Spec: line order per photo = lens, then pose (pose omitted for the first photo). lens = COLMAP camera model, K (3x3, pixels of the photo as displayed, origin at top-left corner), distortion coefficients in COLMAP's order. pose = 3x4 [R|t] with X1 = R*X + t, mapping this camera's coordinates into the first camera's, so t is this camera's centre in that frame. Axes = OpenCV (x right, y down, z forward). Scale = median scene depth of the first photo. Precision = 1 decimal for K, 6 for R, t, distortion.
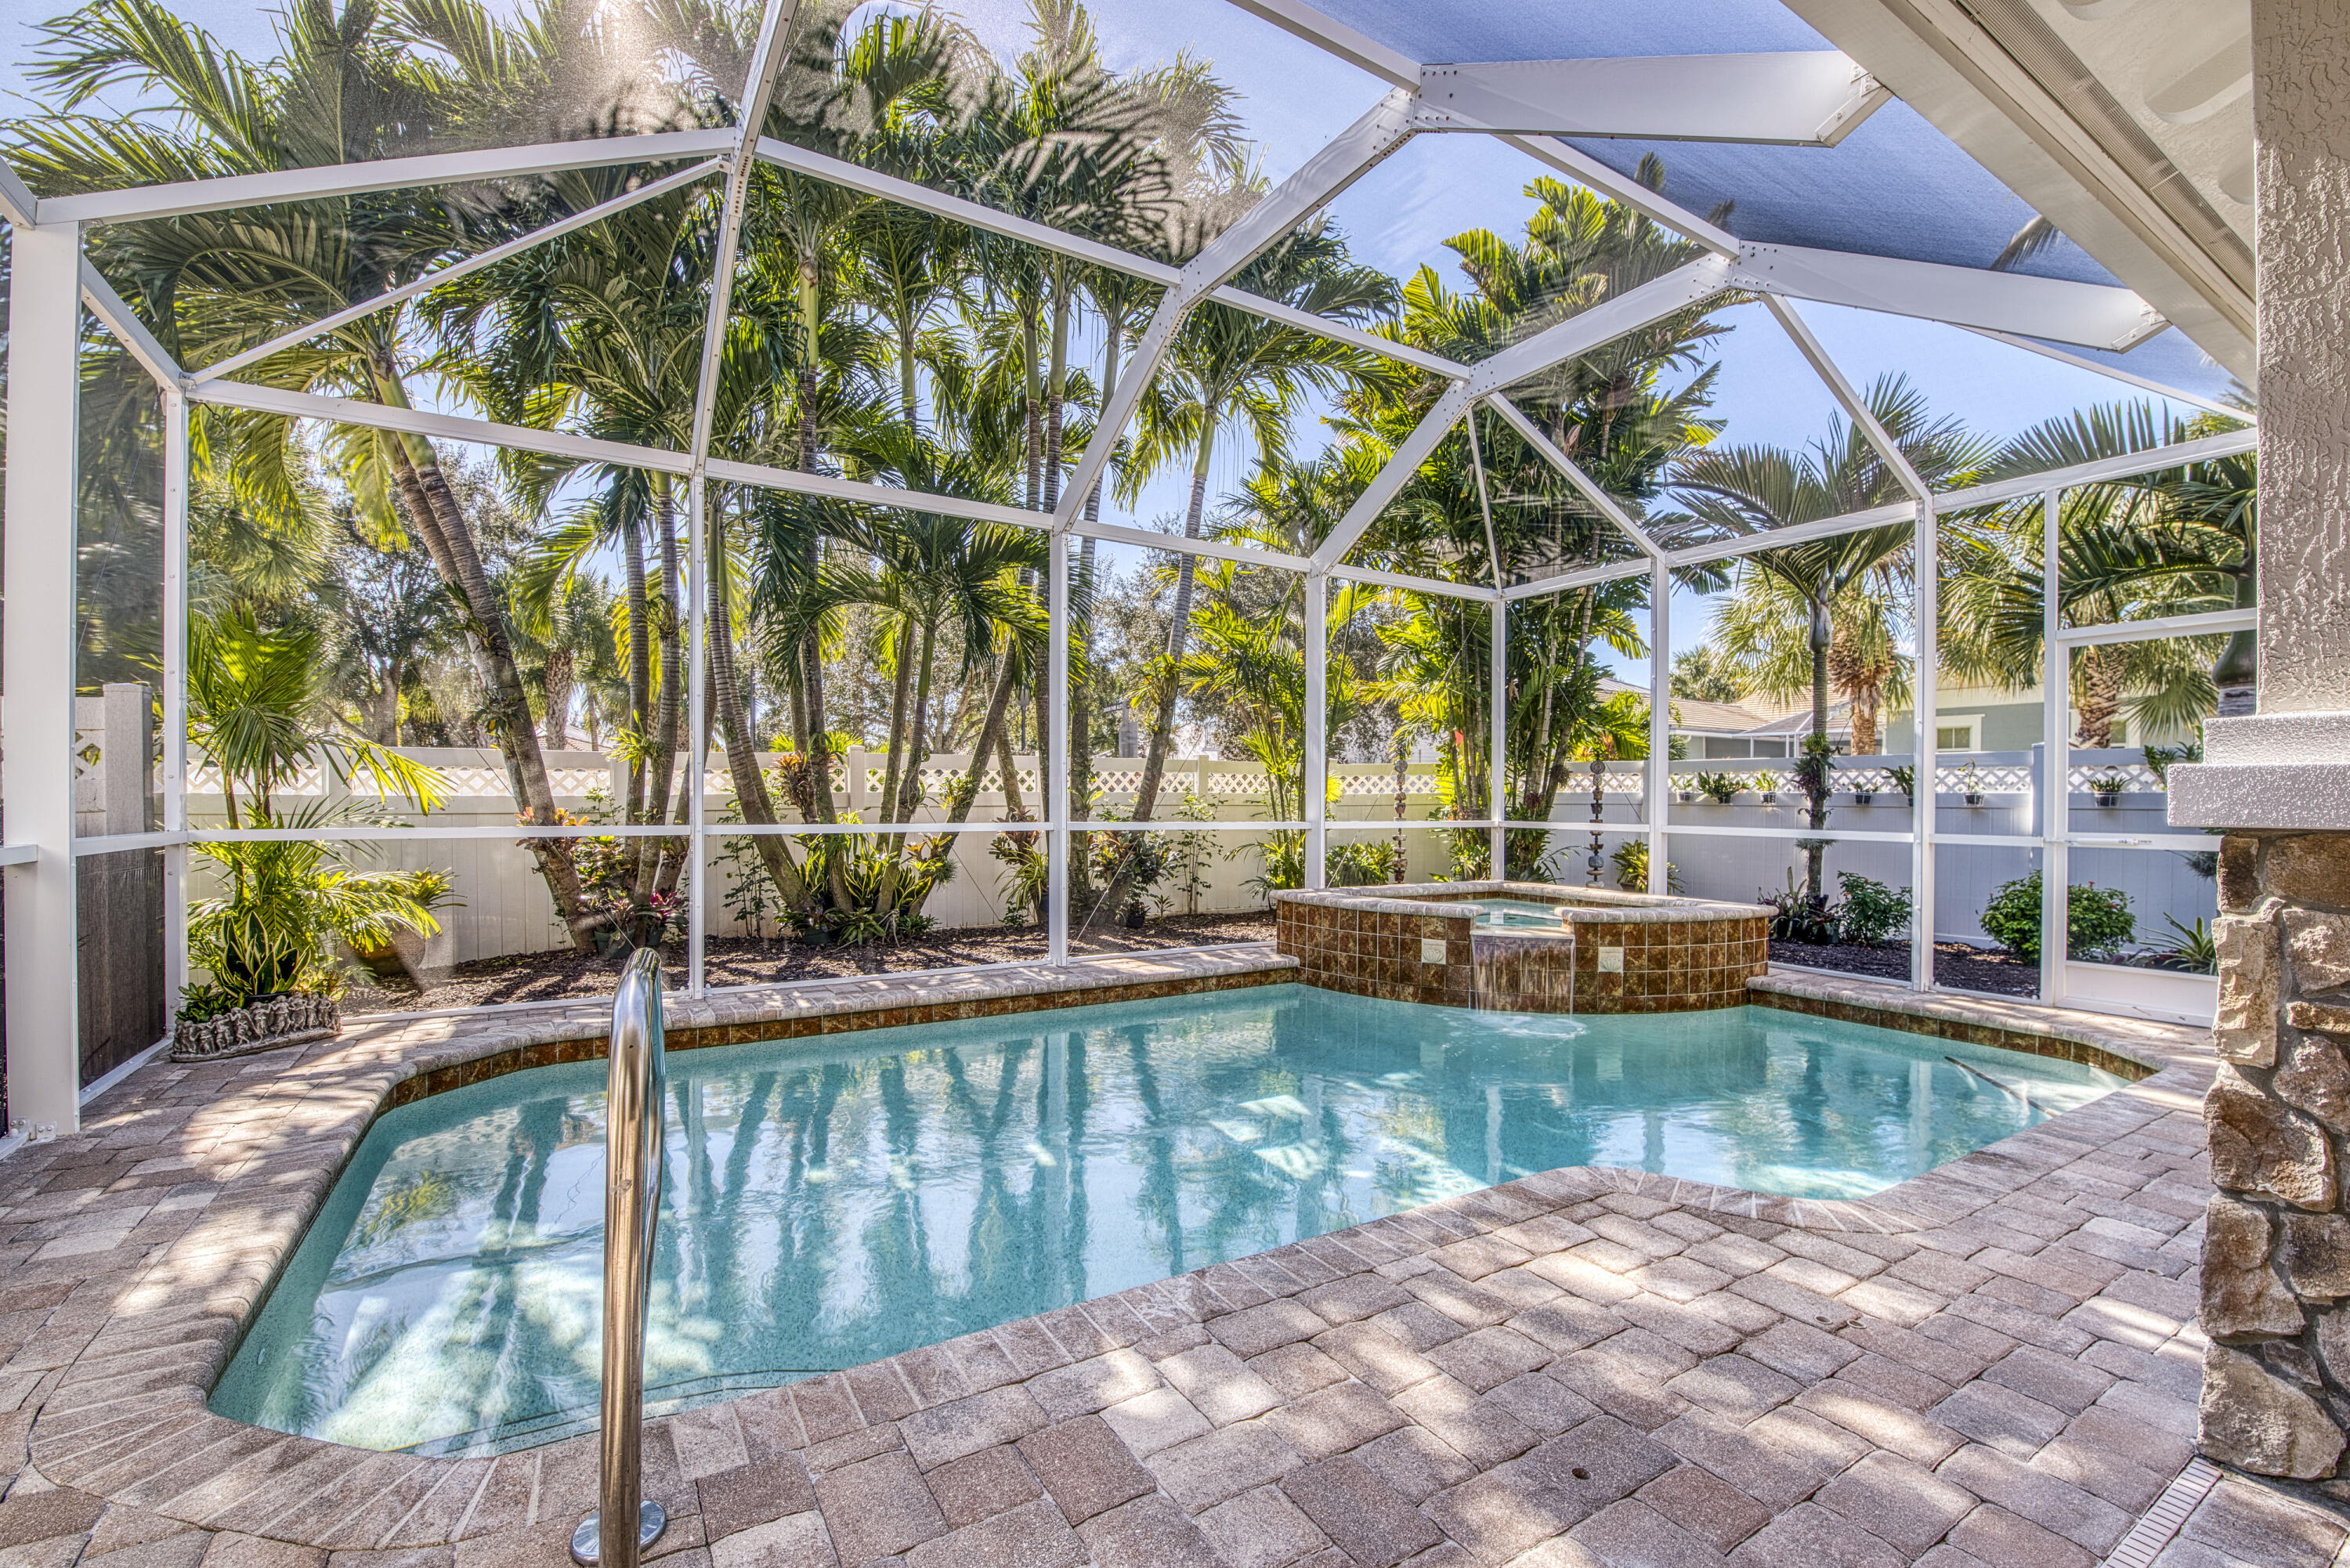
lens RADIAL K [[1014.0, 0, 1203.1], [0, 1014.0, 805.5], [0, 0, 1]] dist [-0.001006, -0.009193]
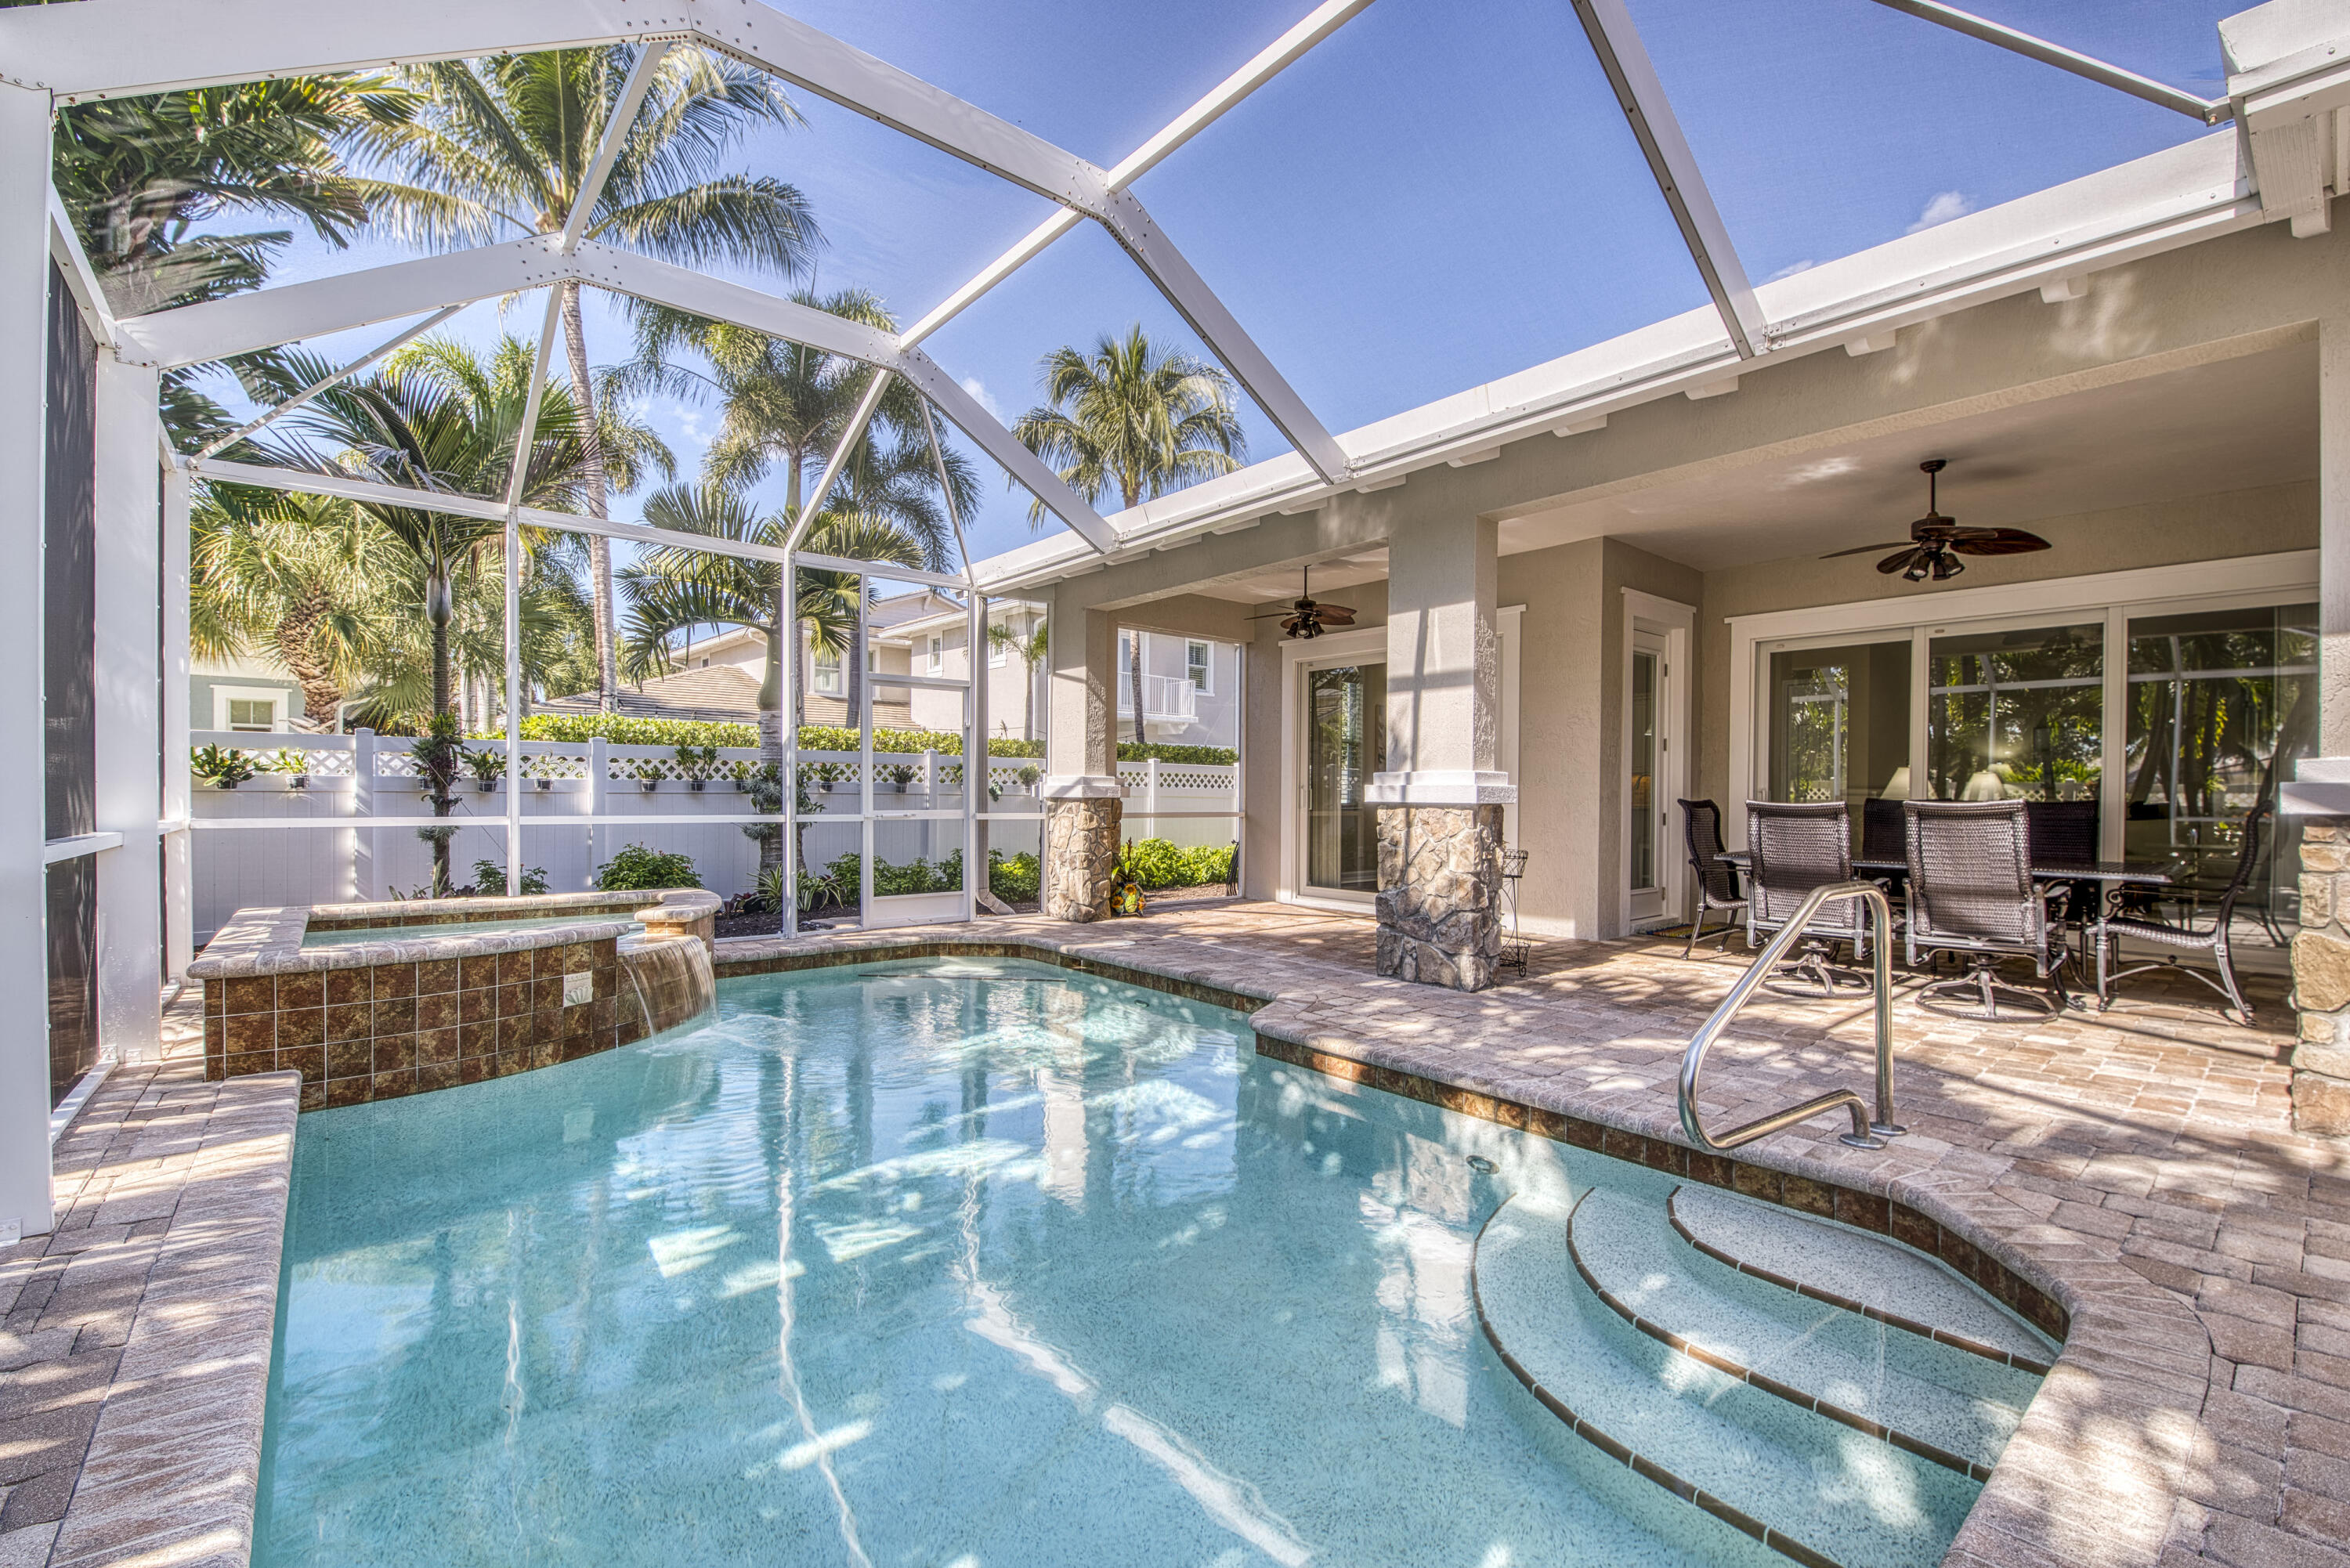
lens RADIAL K [[1014.0, 0, 1203.1], [0, 1014.0, 805.5], [0, 0, 1]] dist [-0.001006, -0.009193]
pose [[-0.148862, -0.020108, 0.988654, -0.584971], [-0.000220, 0.999794, 0.020302, -0.009214], [-0.988858, 0.002805, -0.148835, 0.640188]]
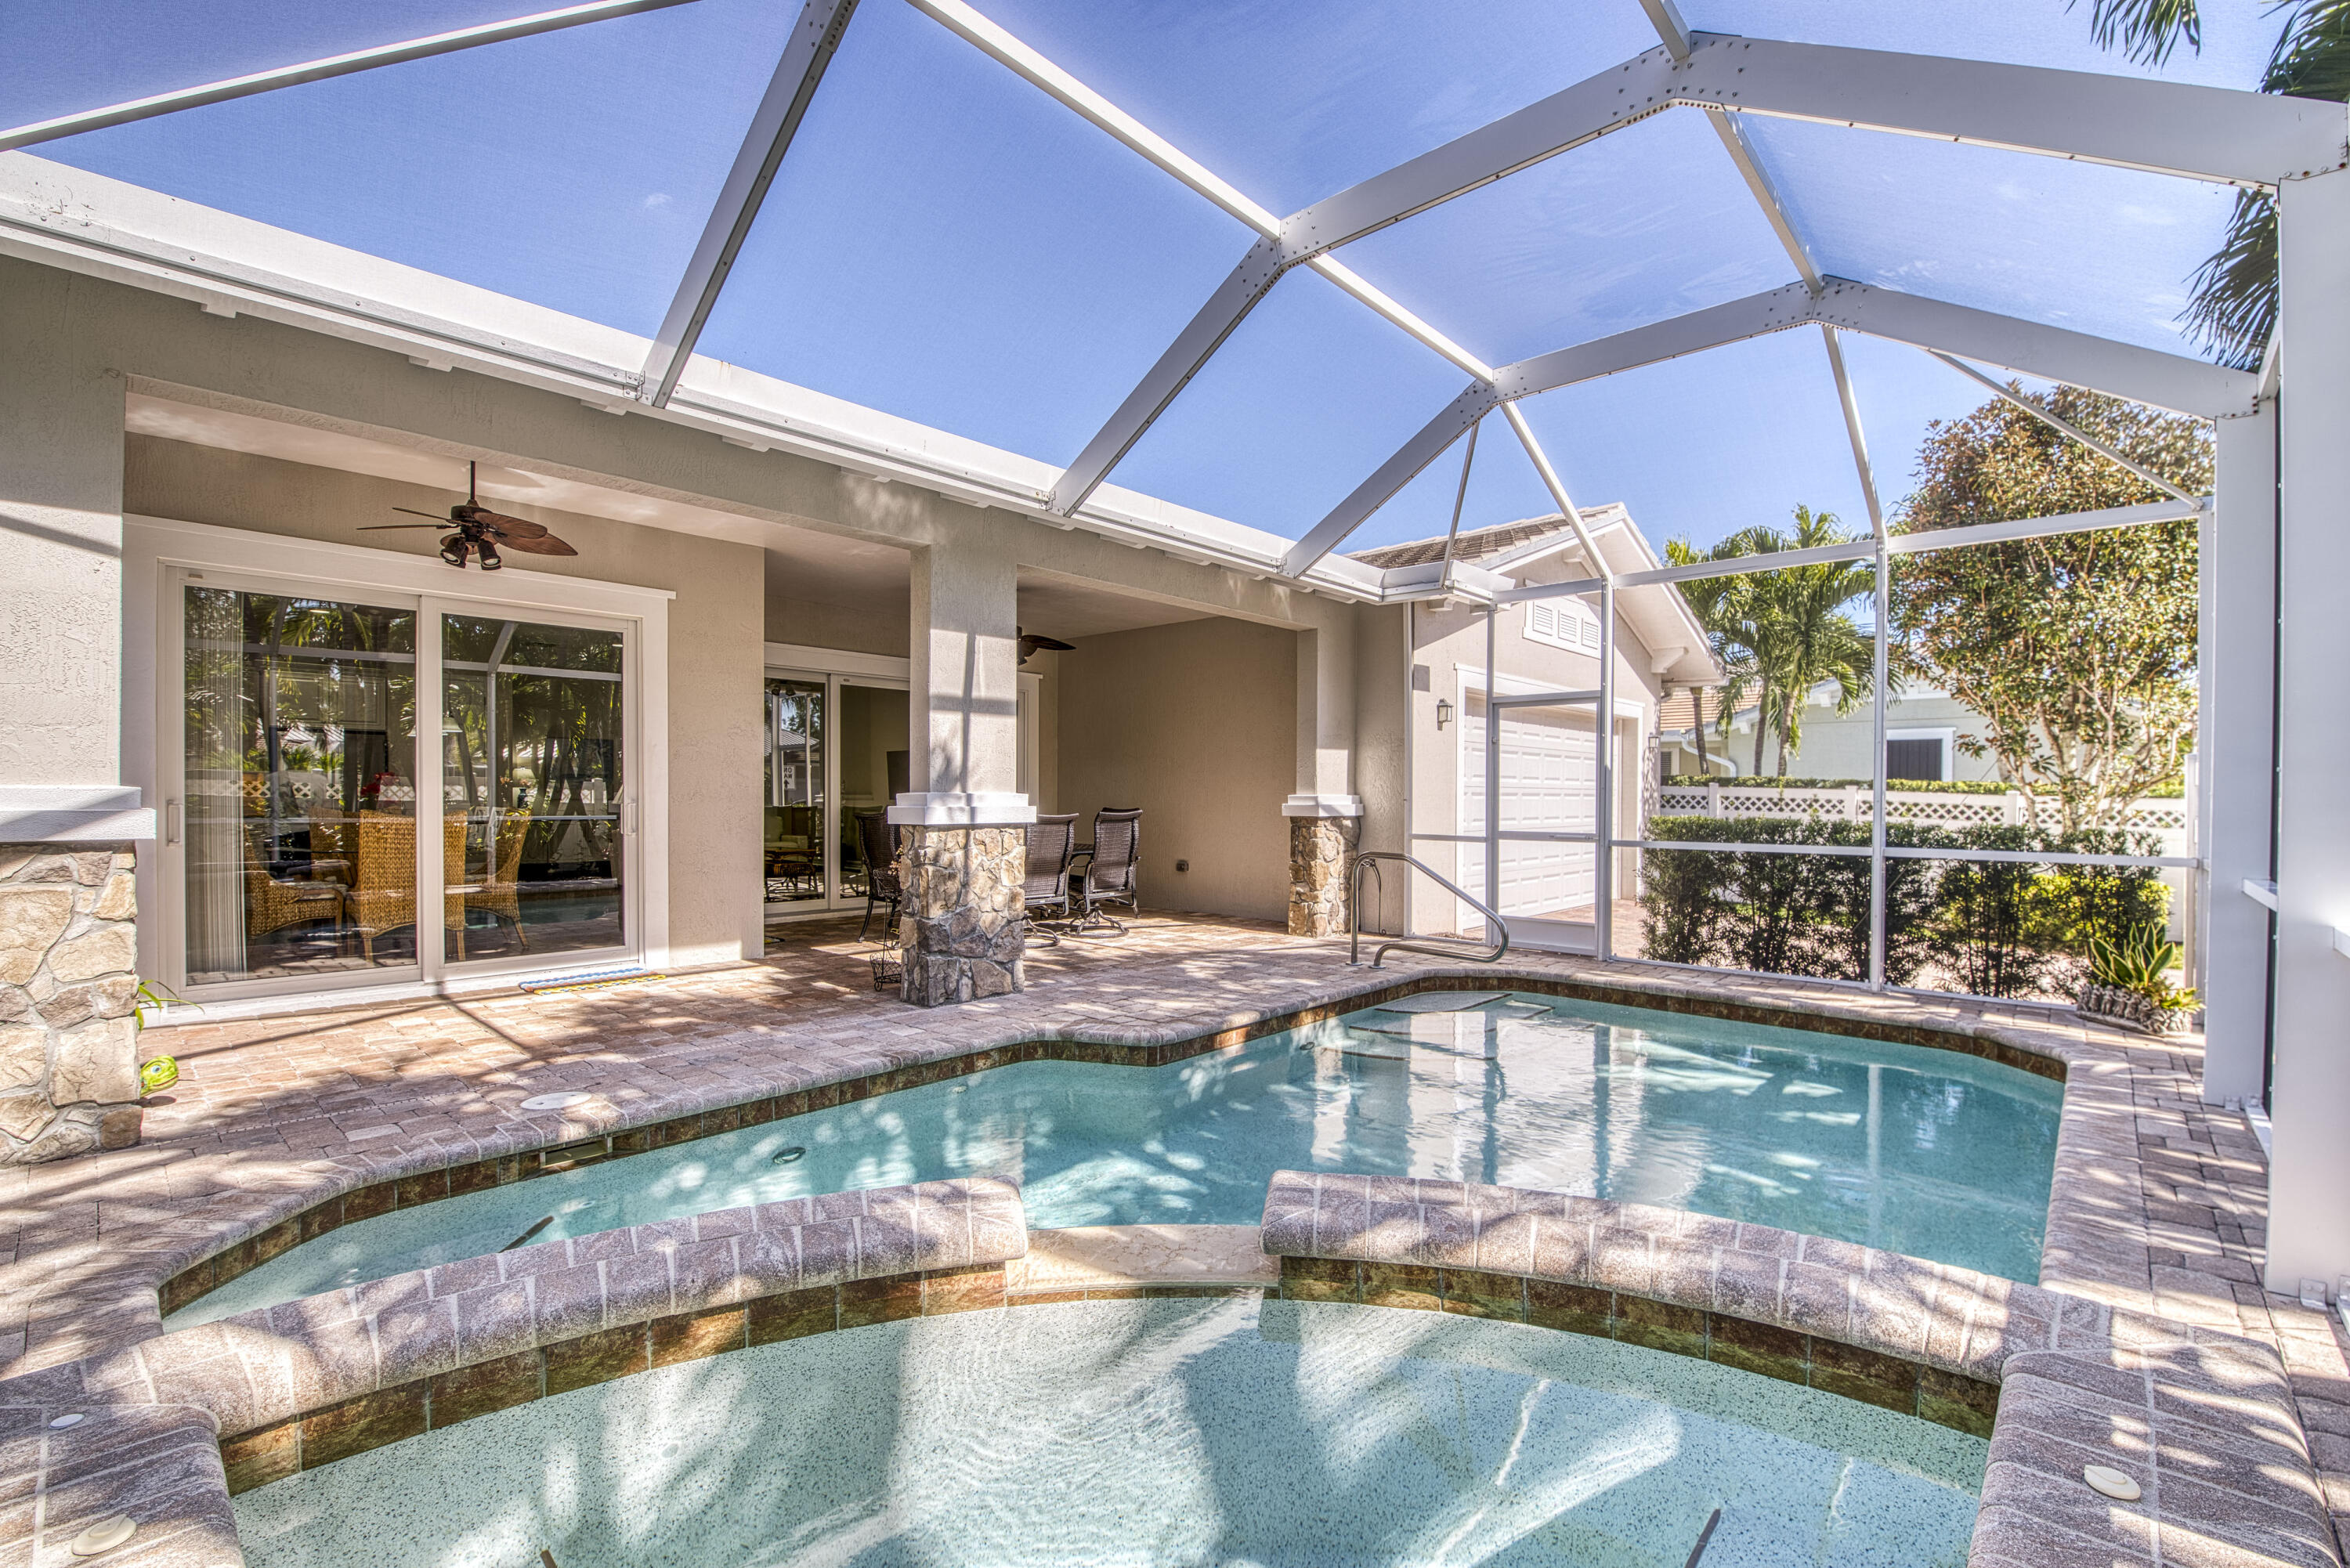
lens RADIAL K [[1014.0, 0, 1203.1], [0, 1014.0, 805.5], [0, 0, 1]] dist [-0.001006, -0.009193]
pose [[-0.959648, -0.010828, -0.280994, 0.372289], [-0.015739, 0.999760, 0.015228, -0.027814], [0.280762, 0.019036, -0.959589, 1.279030]]
